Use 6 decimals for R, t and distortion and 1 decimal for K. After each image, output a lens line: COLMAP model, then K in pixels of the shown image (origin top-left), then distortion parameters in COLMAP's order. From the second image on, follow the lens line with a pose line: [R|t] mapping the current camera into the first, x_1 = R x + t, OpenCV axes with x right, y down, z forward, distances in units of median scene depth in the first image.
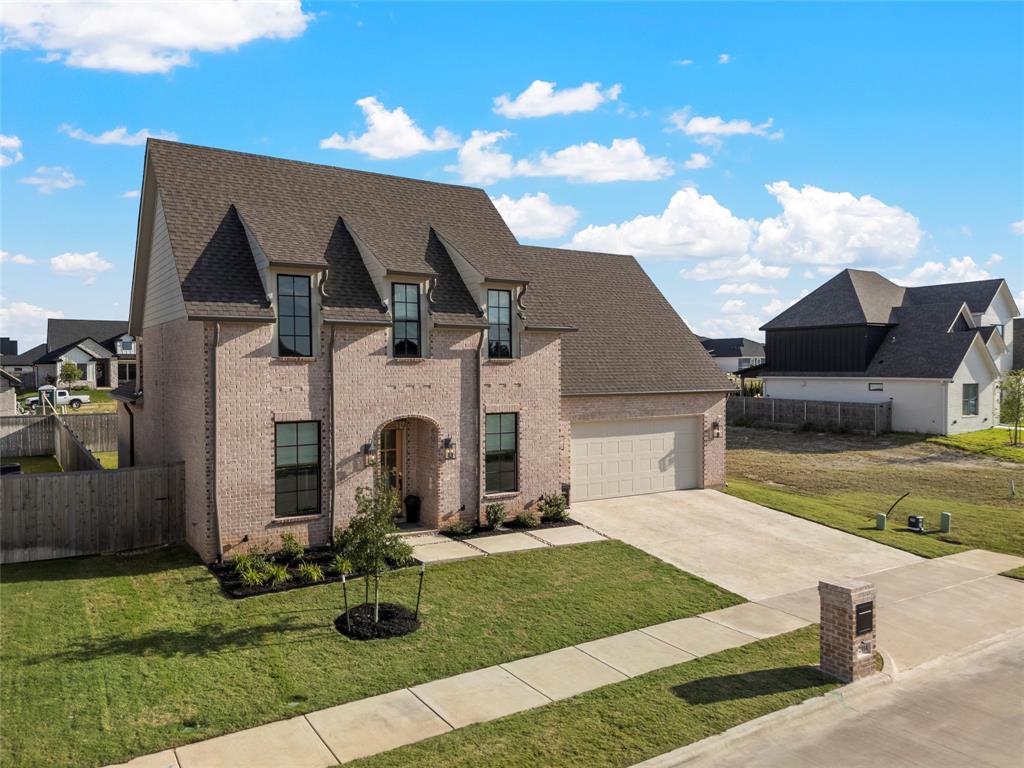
lens RADIAL K [[733.7, 0, 515.3], [0, 733.7, 389.2], [0, 0, 1]] dist [0.073522, 0.001375]
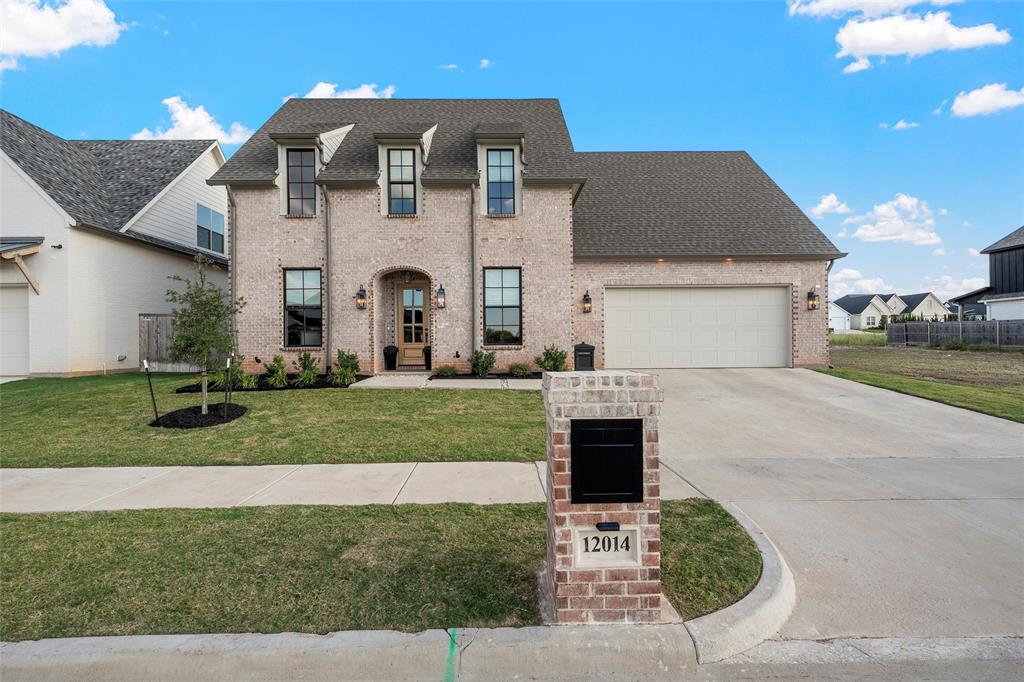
lens RADIAL K [[450.0, 0, 512.4], [0, 450.0, 339.9], [0, 0, 1]] dist [0.002471, -0.000134]
pose [[0.850056, -0.010578, -0.526586, 0.335846], [-0.005098, 0.999586, -0.028309, 0.156802], [0.526667, 0.026749, 0.849651, 0.488114]]
